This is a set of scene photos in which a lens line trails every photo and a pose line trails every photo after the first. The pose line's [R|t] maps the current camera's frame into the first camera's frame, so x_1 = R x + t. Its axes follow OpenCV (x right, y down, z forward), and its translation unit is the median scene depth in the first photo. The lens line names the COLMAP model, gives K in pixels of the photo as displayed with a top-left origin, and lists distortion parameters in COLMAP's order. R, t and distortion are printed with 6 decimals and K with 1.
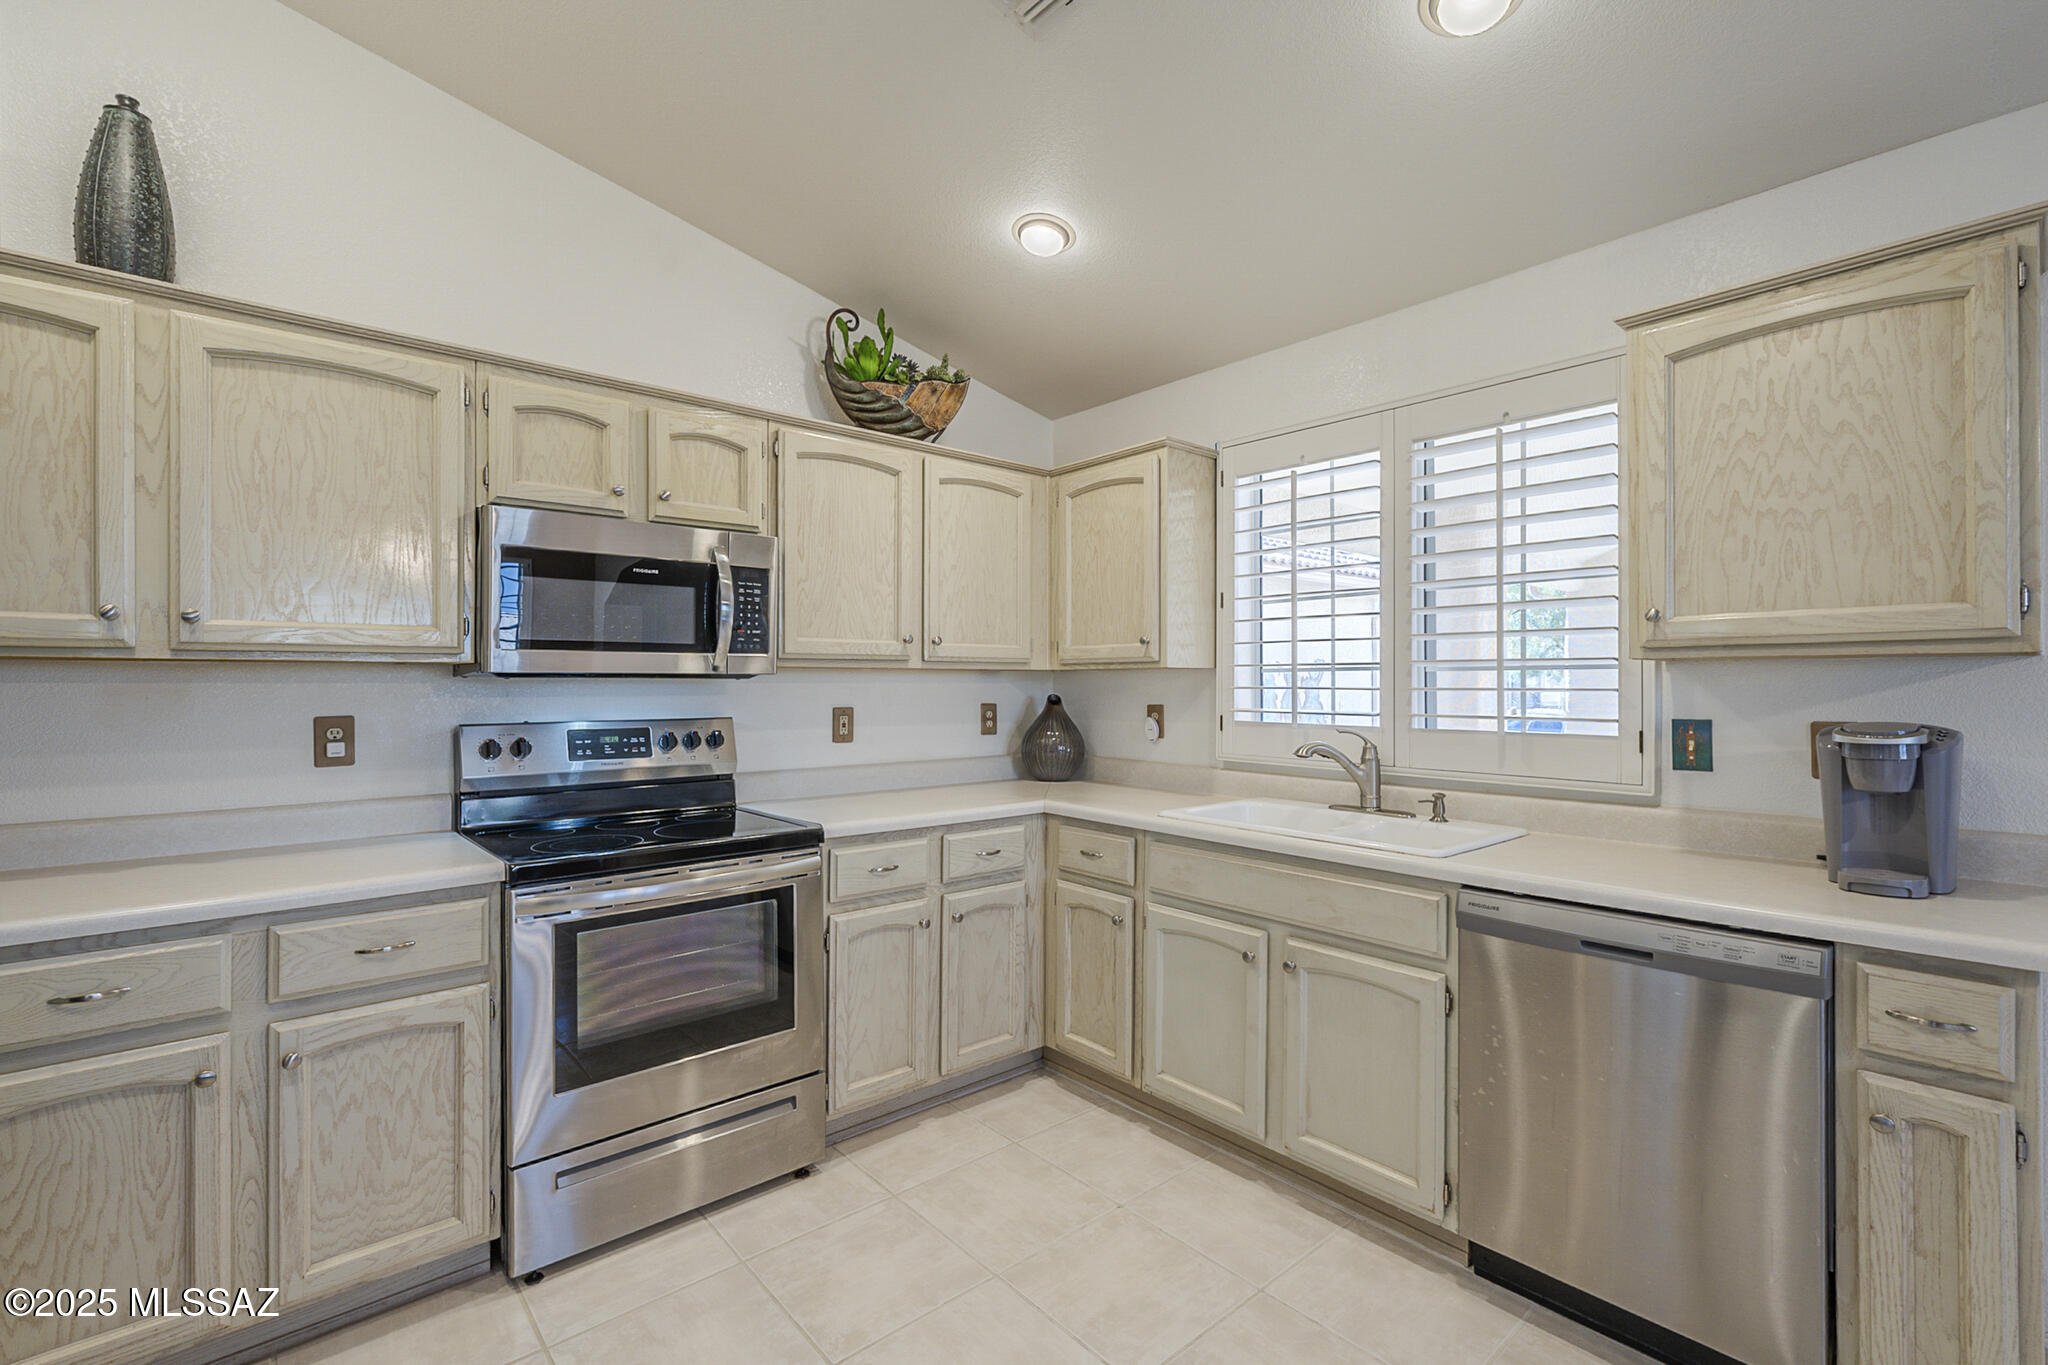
lens RADIAL K [[898.5, 0, 1018.5], [0, 898.5, 682.8], [0, 0, 1]] dist [0.002673, 0.000202]
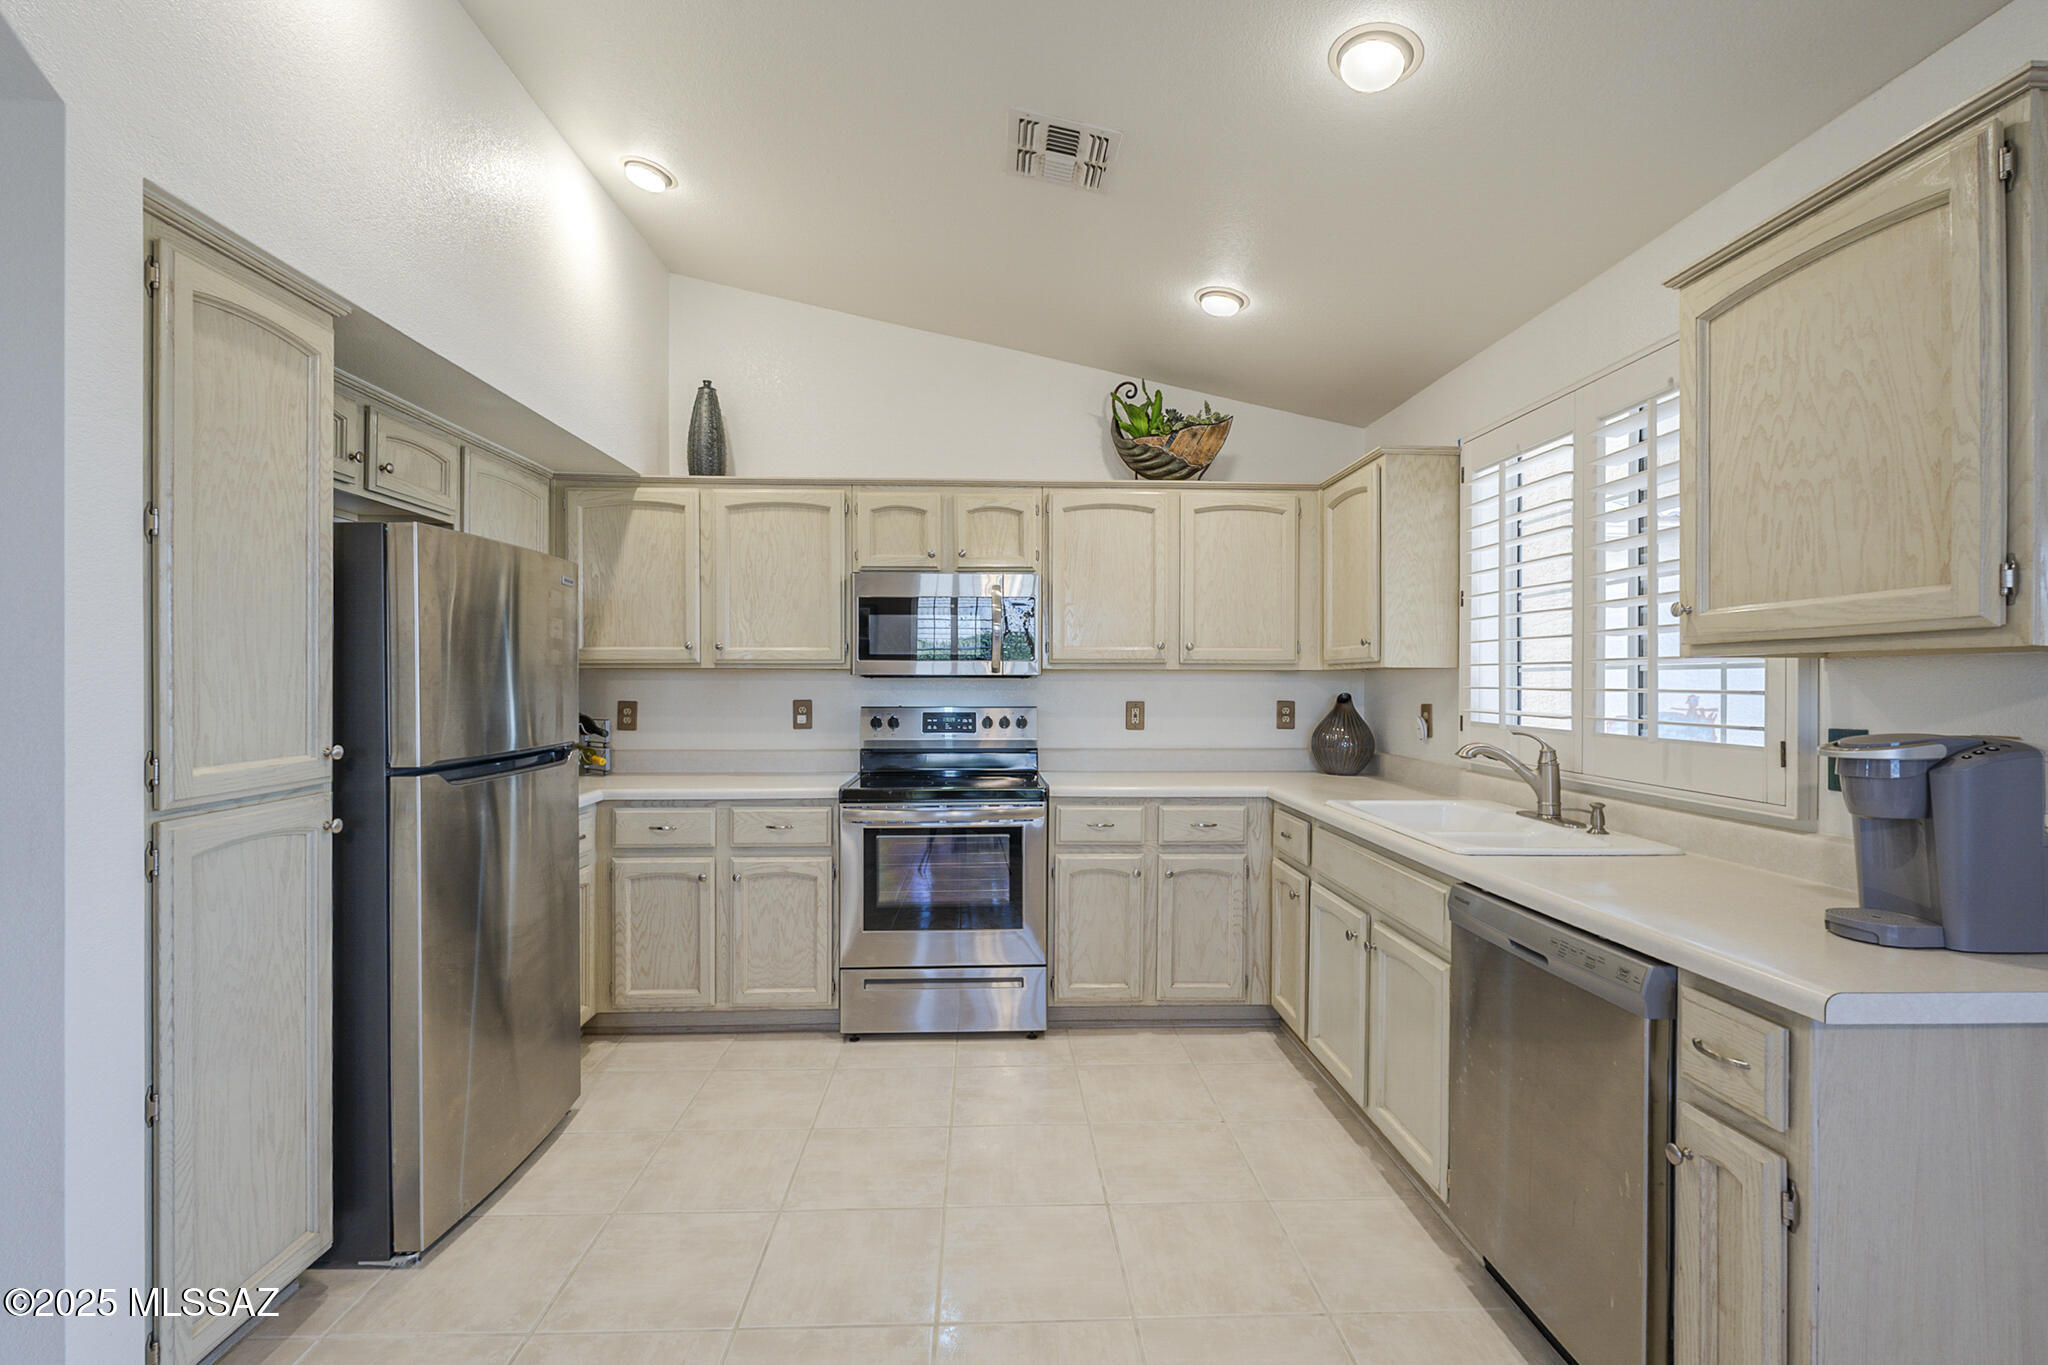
lens RADIAL K [[898.5, 0, 1030.8], [0, 898.5, 688.1], [0, 0, 1]] dist [0.002673, 0.000202]
pose [[0.790749, 0.007222, -0.612097, 0.616097], [-0.002472, 0.999960, 0.008605, -0.001577], [0.612135, -0.005291, 0.790736, -0.092617]]
